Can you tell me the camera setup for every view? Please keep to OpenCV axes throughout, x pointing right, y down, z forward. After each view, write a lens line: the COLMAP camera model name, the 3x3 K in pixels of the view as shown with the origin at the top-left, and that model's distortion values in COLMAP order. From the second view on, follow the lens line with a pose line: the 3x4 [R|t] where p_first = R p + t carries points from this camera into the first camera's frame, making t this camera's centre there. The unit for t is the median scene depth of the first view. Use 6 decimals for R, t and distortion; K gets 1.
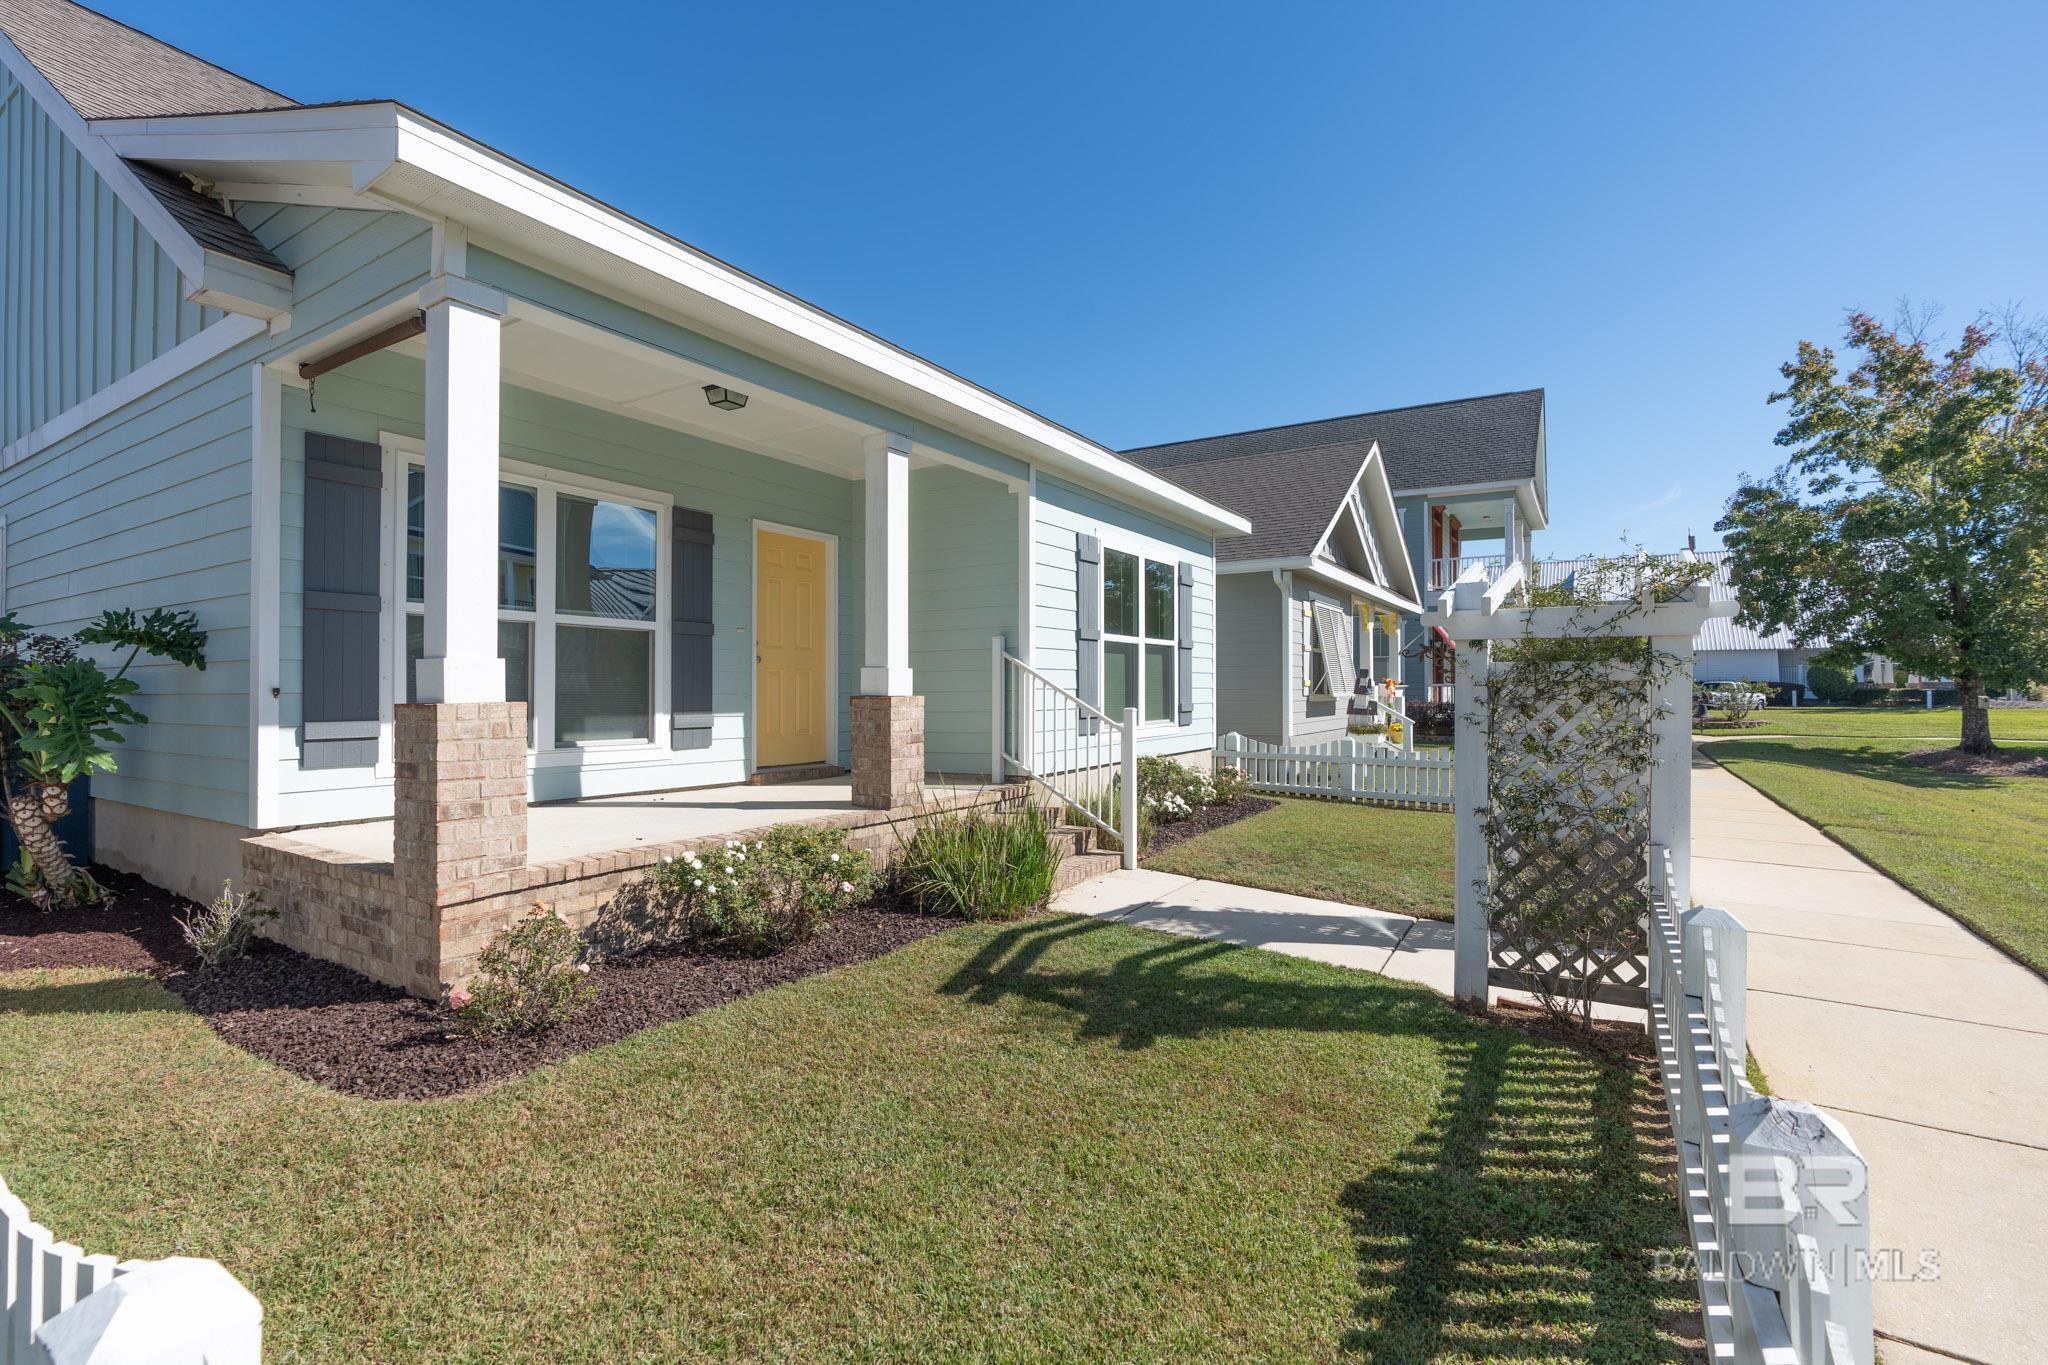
lens RADIAL K [[918.5, 0, 1016.3], [0, 918.5, 684.9], [0, 0, 1]] dist [-0.002913, 0.000344]
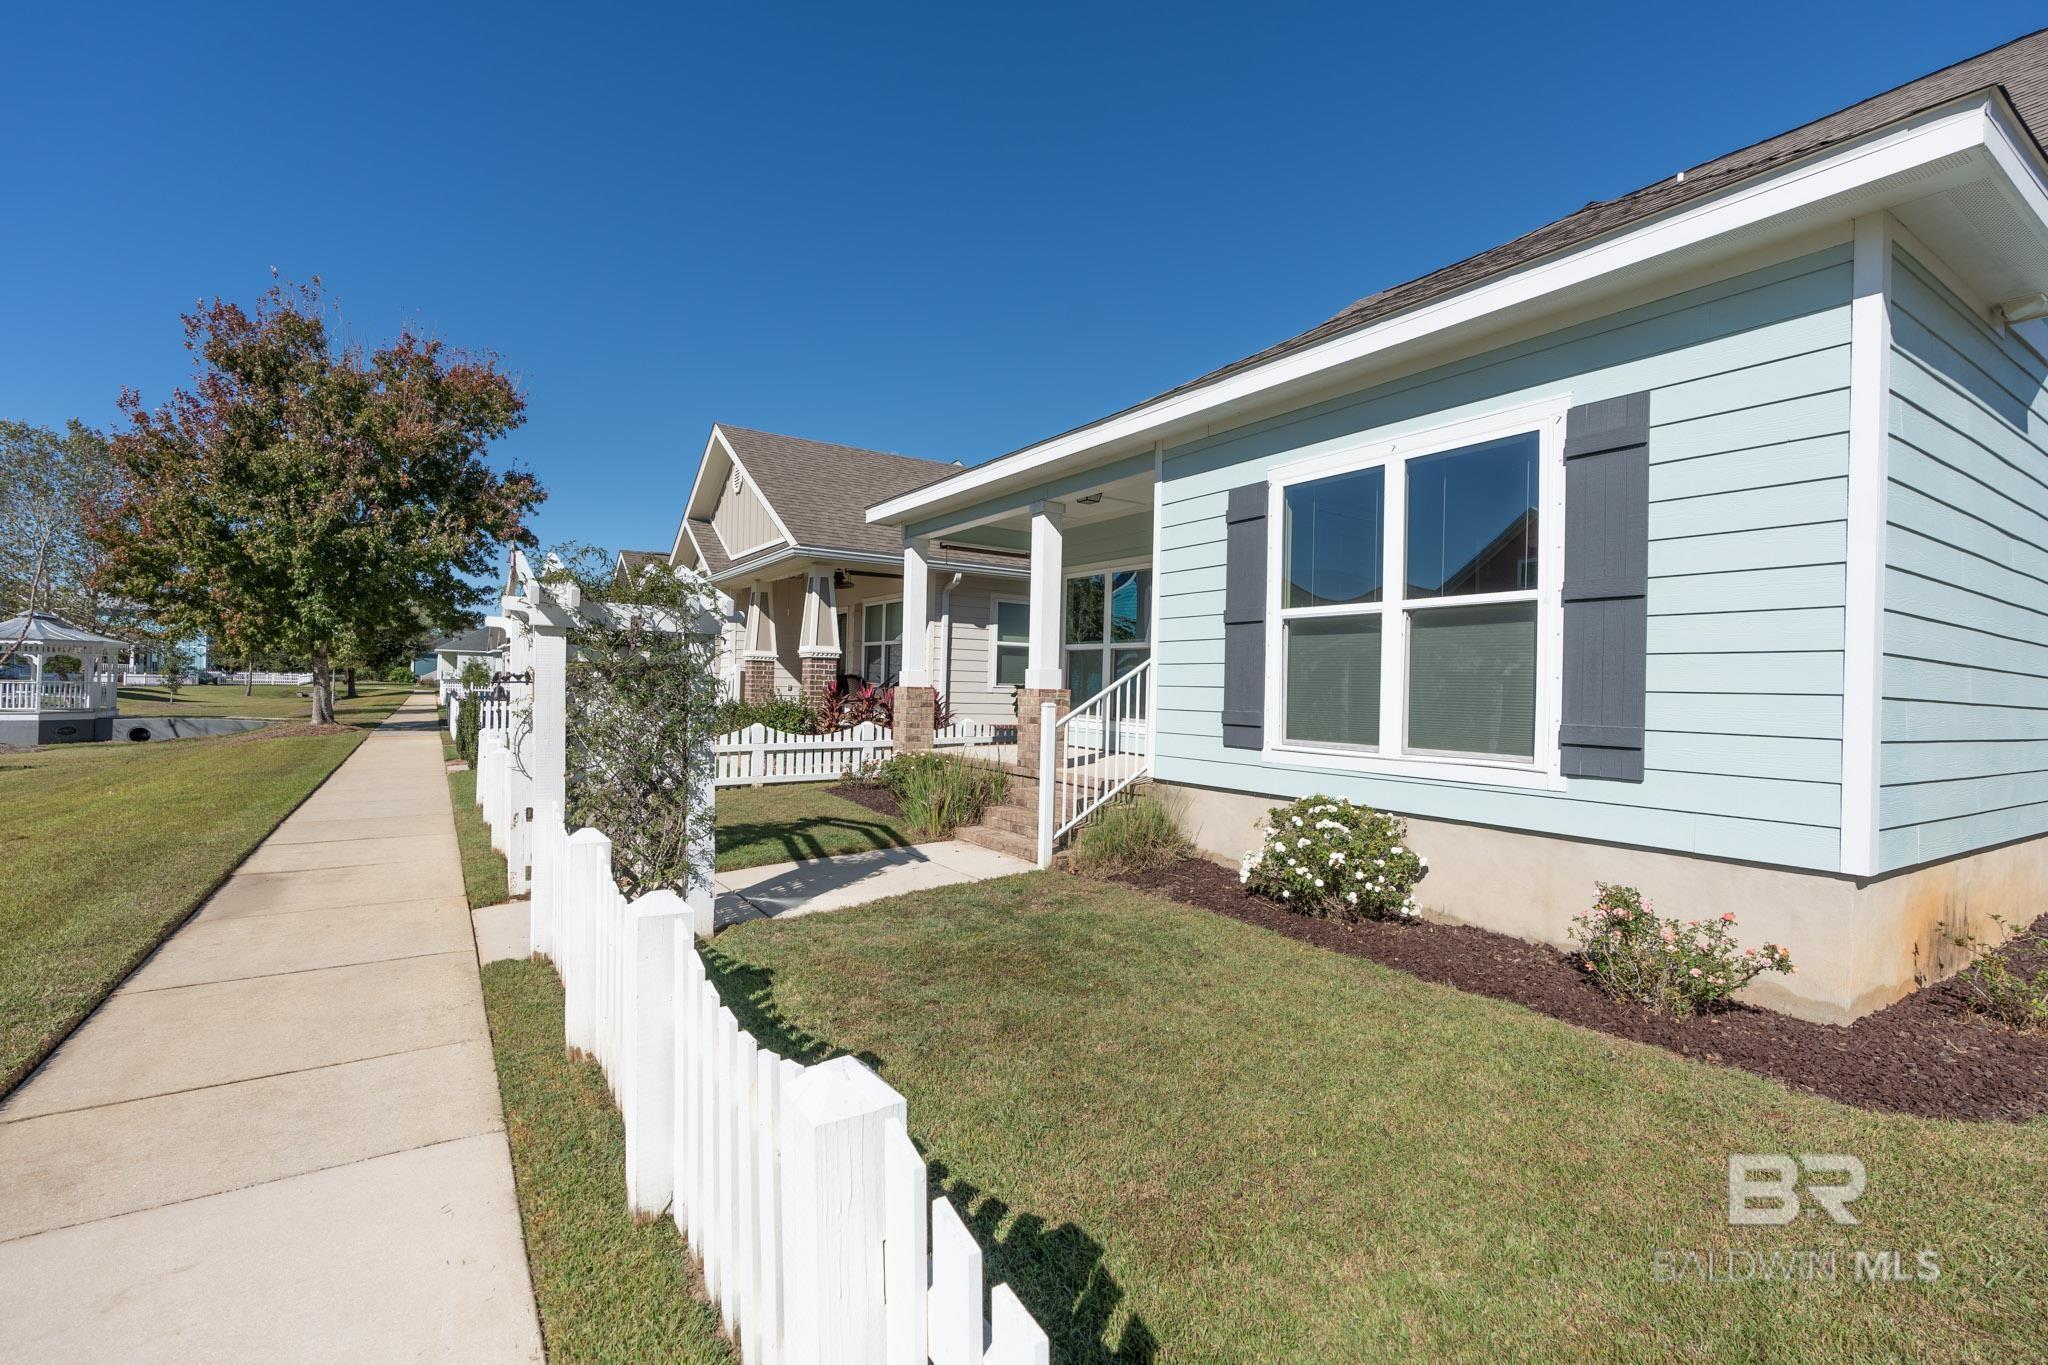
lens RADIAL K [[918.9, 0, 1024.0], [0, 918.9, 682.5], [0, 0, 1]] dist [-0.002551, 0.000875]
pose [[-0.416214, -0.013340, -0.909169, 1.158033], [-0.018521, 0.999809, -0.006191, 0.011553], [0.909078, 0.014262, -0.416382, 1.578380]]
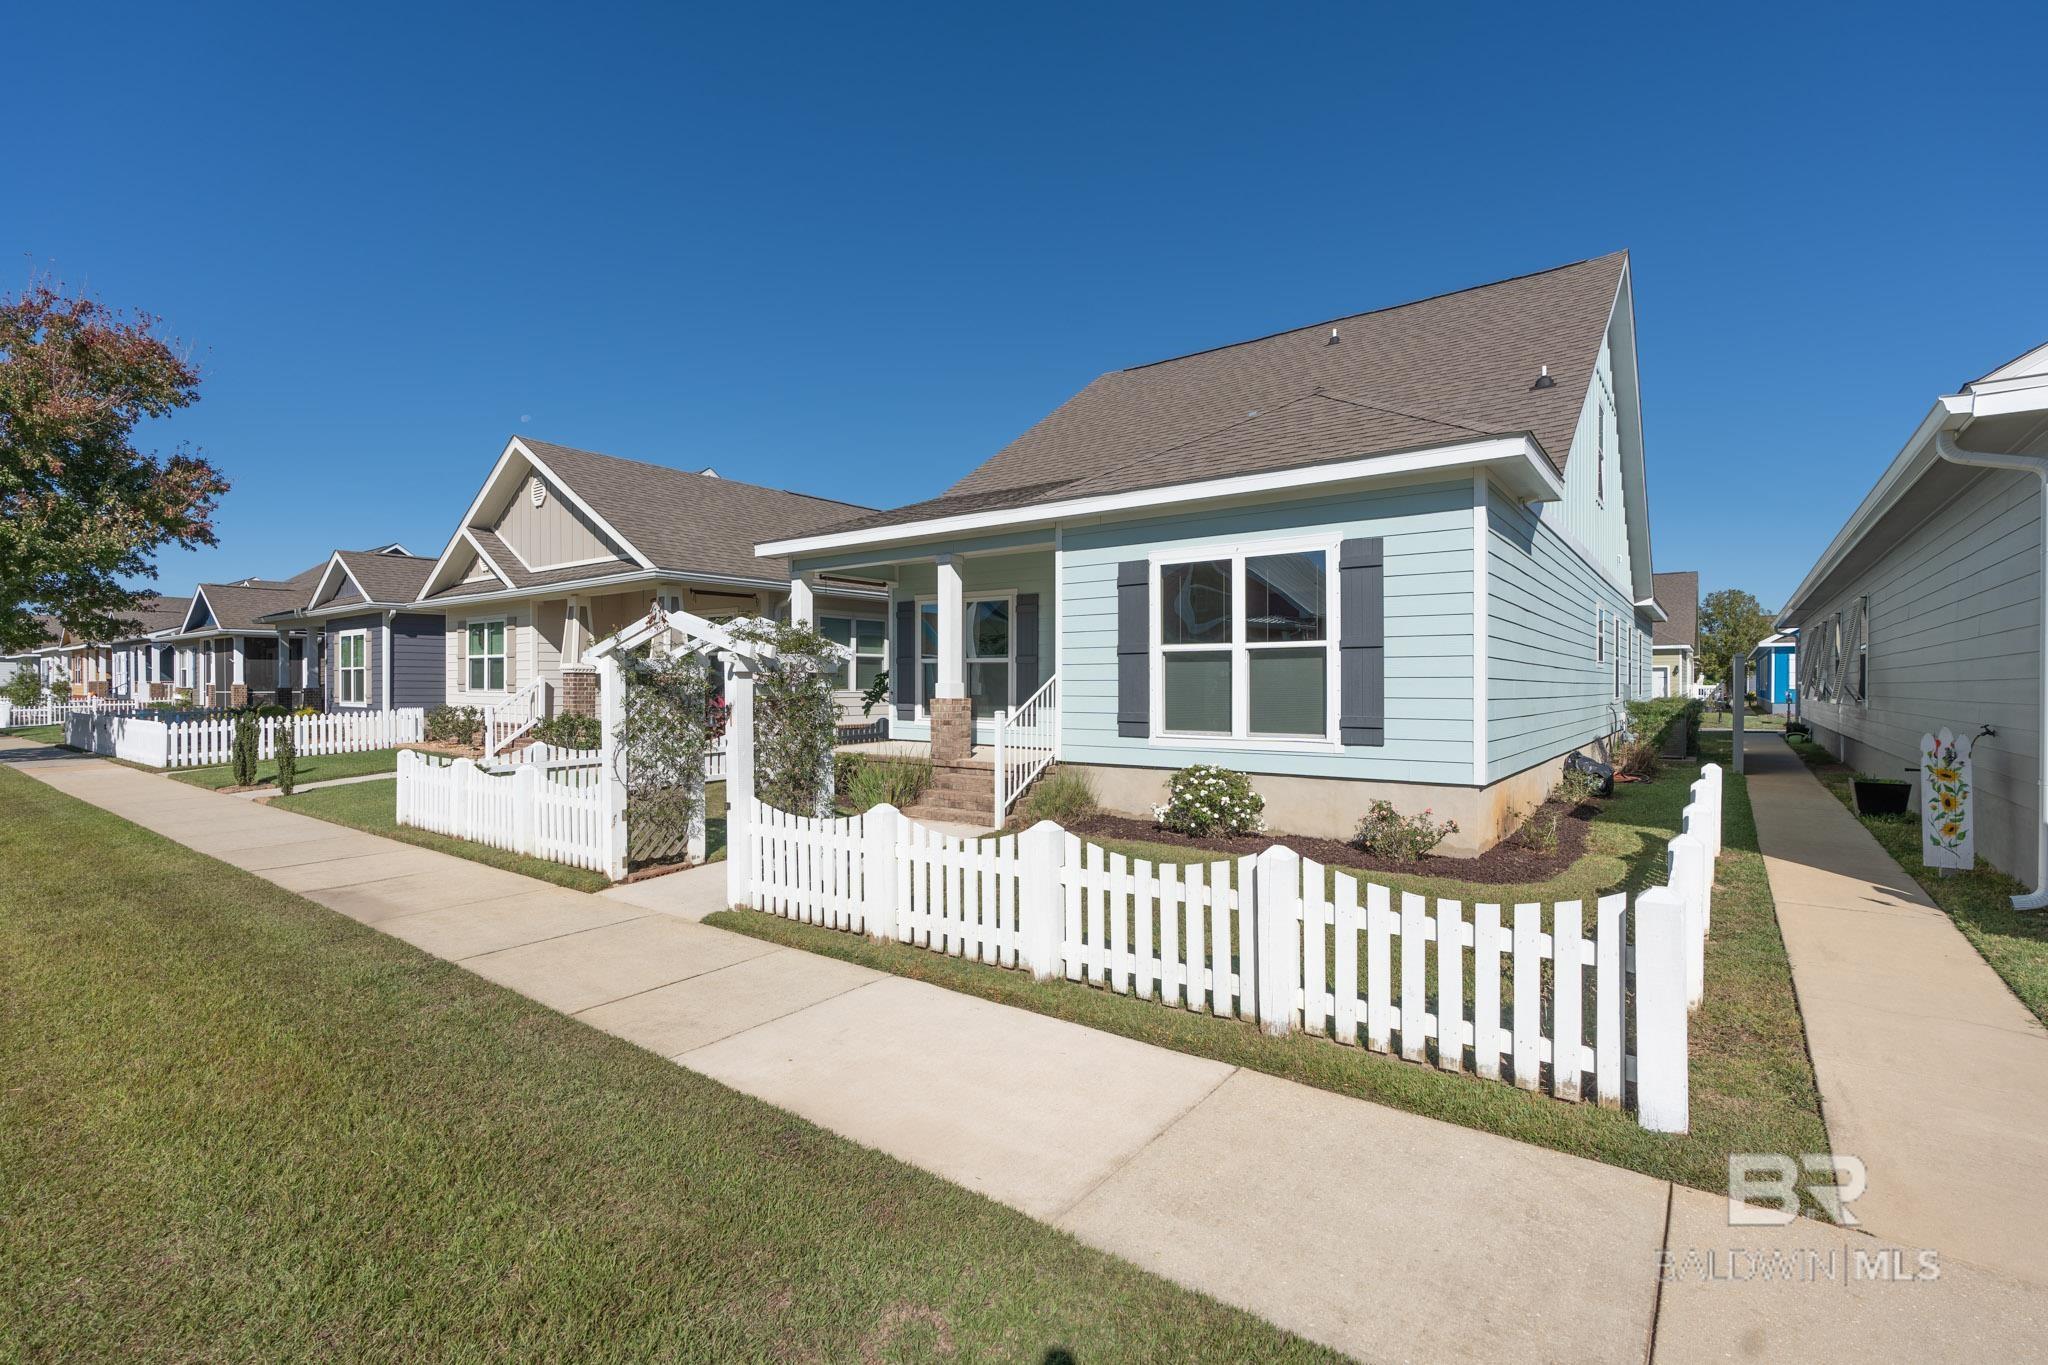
lens RADIAL K [[924.9, 0, 1021.3], [0, 924.9, 681.1], [0, 0, 1]] dist [-0.001109, 0.000141]
pose [[-0.080102, -0.000961, -0.996786, 1.683999], [0.005513, 0.999984, -0.001408, -0.019057], [0.996771, -0.005608, -0.080096, 1.307176]]
